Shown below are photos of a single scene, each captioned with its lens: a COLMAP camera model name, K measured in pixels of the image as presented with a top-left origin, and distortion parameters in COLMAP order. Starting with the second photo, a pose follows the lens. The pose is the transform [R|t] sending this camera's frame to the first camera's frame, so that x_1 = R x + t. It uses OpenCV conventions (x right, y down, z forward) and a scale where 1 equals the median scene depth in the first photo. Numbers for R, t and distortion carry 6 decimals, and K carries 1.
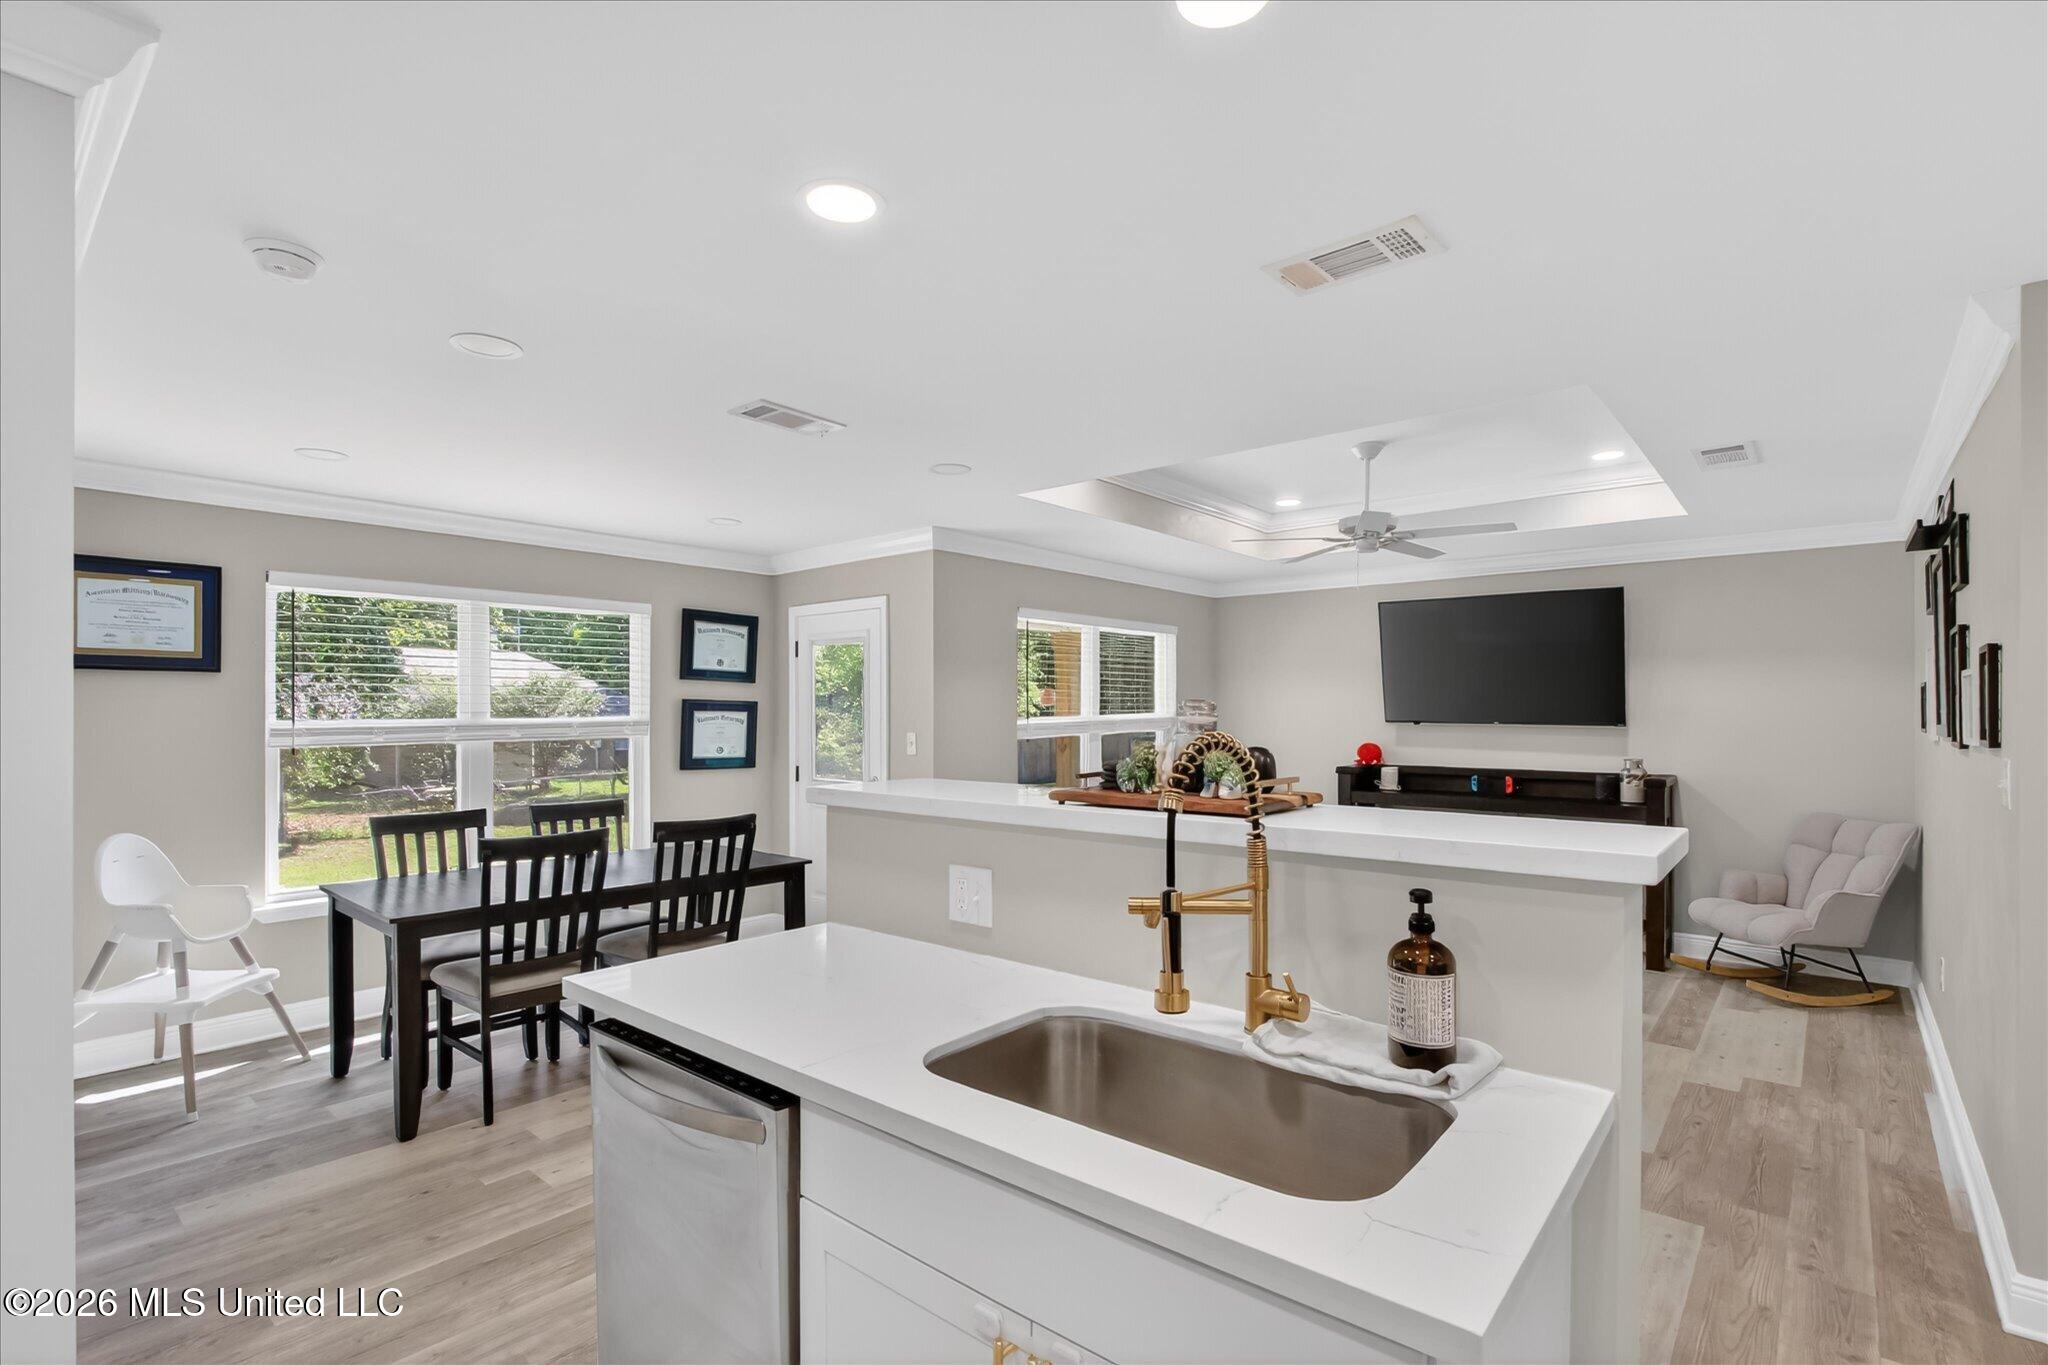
lens RADIAL K [[945.2, 0, 1032.1], [0, 945.2, 714.2], [0, 0, 1]] dist [-0.019807, 0.002149]
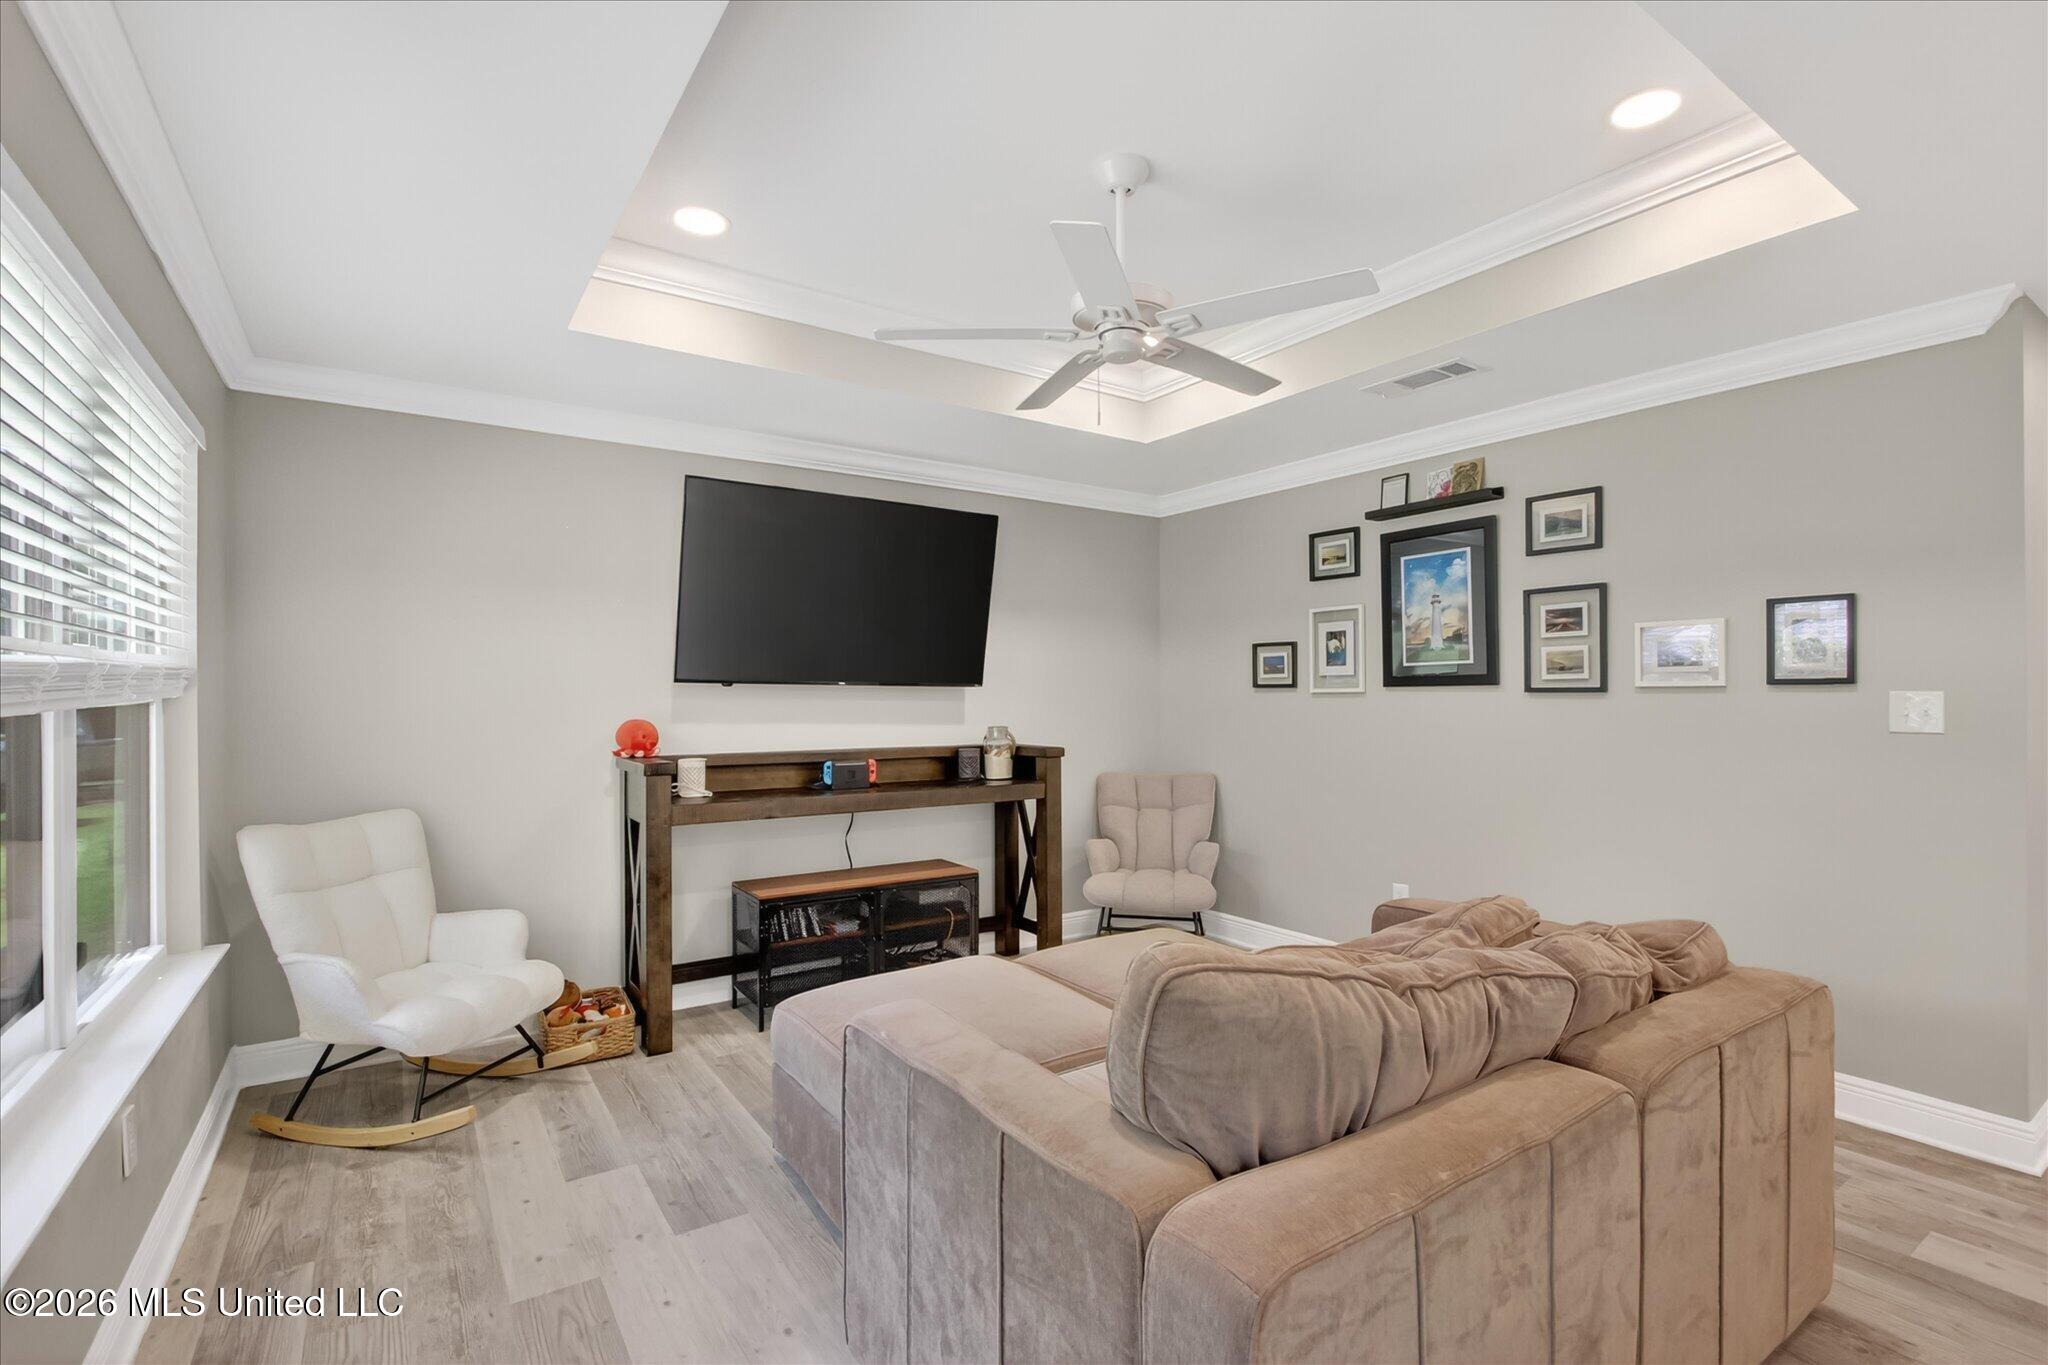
lens RADIAL K [[945.2, 0, 1034.0], [0, 945.2, 687.0], [0, 0, 1]] dist [-0.019807, 0.002149]
pose [[0.263464, 0.008657, 0.964630, -0.146442], [0.011001, 0.999868, -0.011978, 0.023180], [-0.964607, 0.013767, 0.263334, 0.720679]]
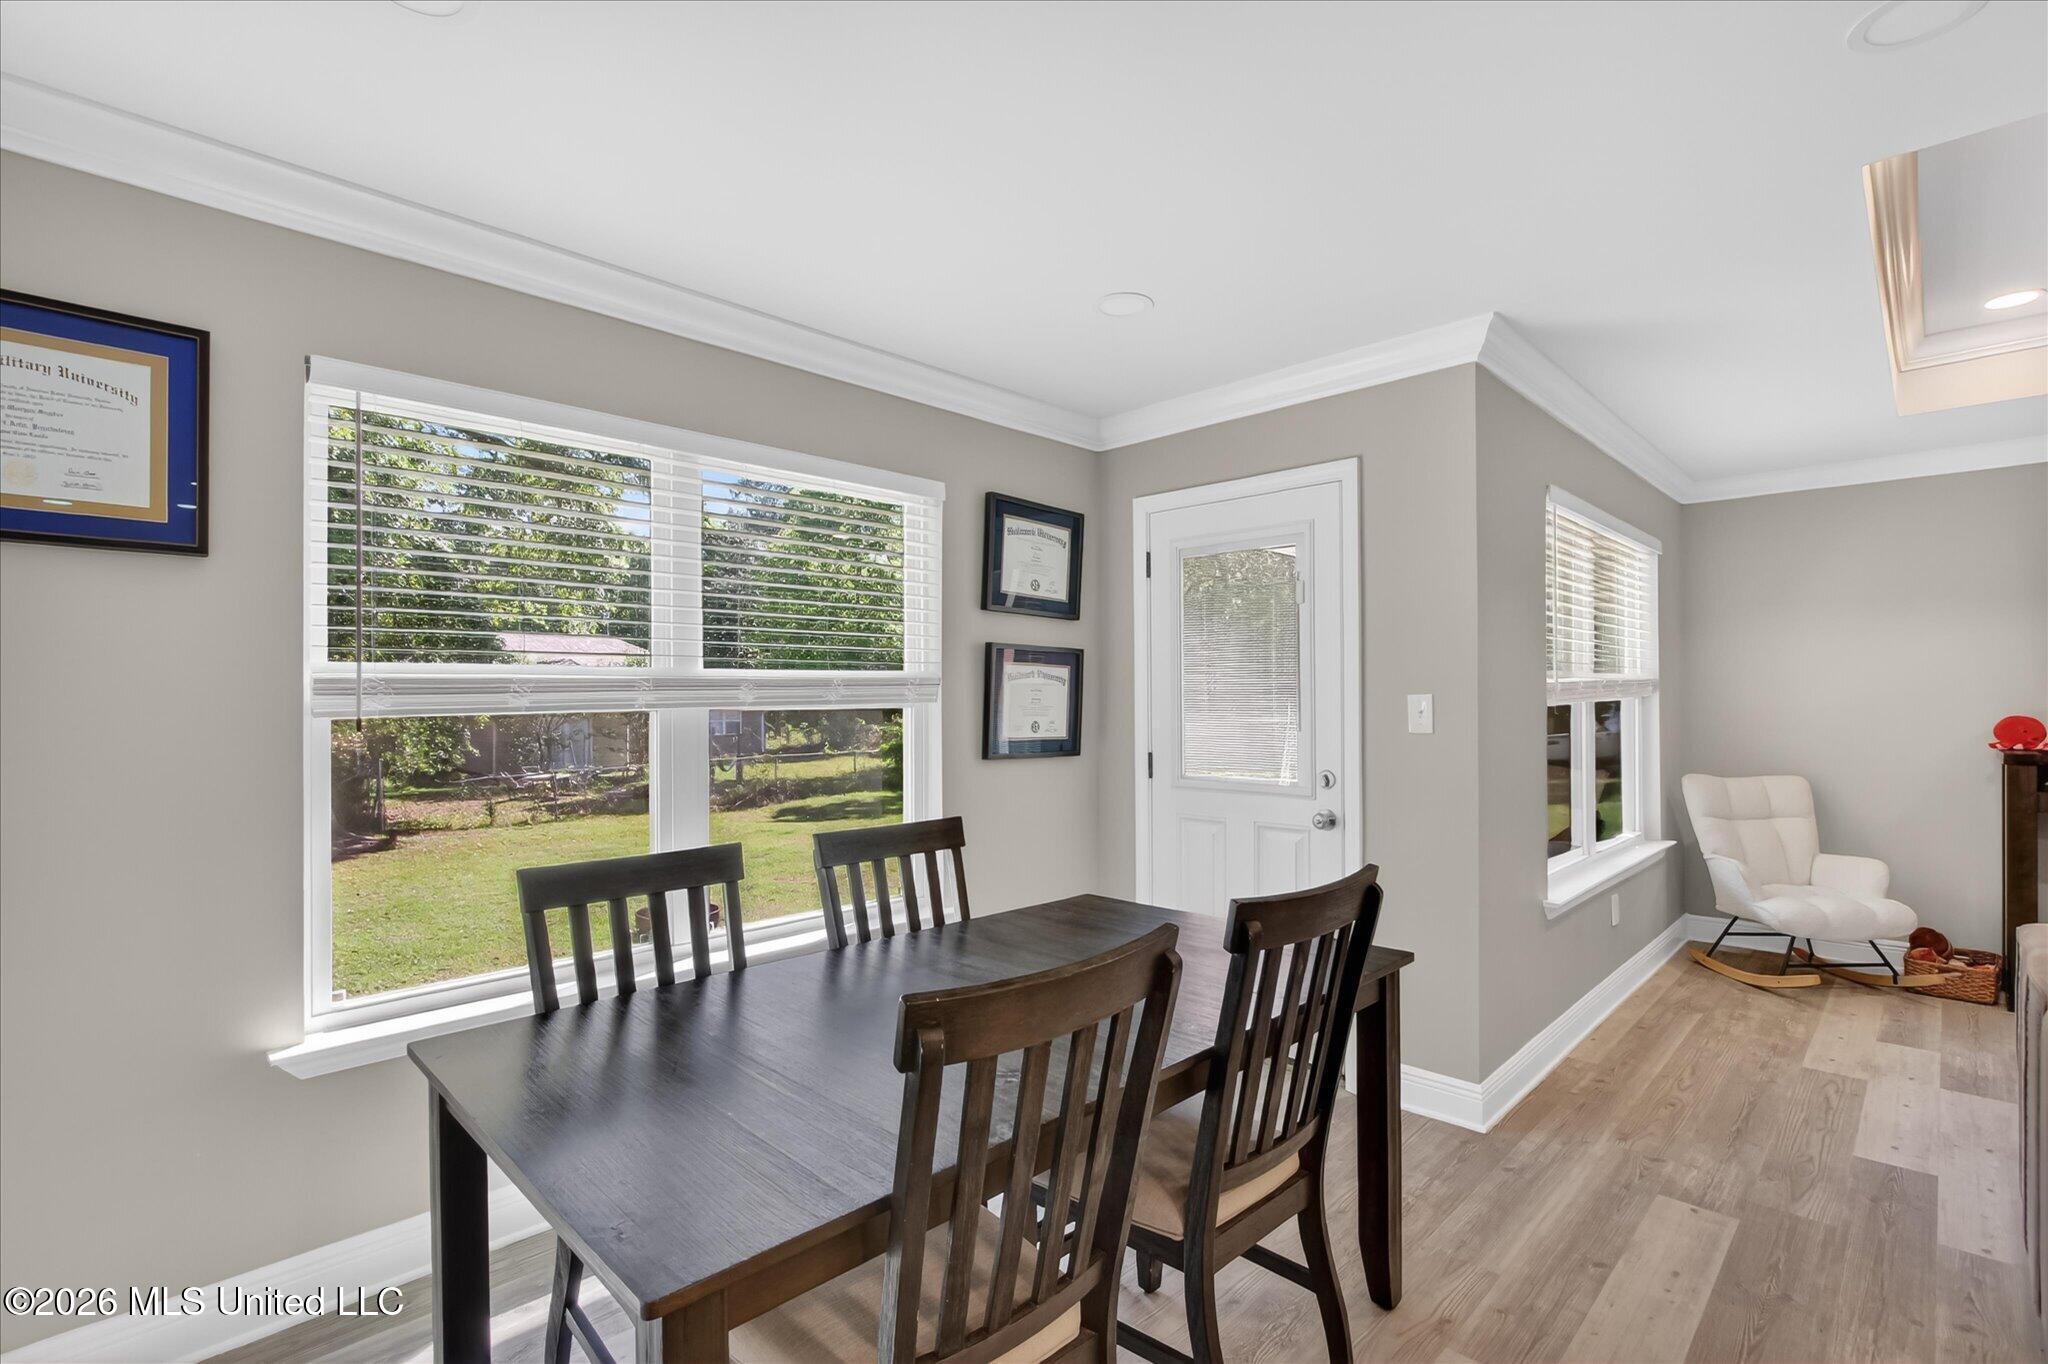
lens RADIAL K [[945.2, 0, 1038.4], [0, 945.2, 696.6], [0, 0, 1]] dist [-0.019807, 0.002149]
pose [[0.997731, -0.003353, -0.067250, -0.293524], [0.003148, 0.999990, -0.003158, 0.020711], [0.067260, 0.002940, 0.997731, 0.390327]]
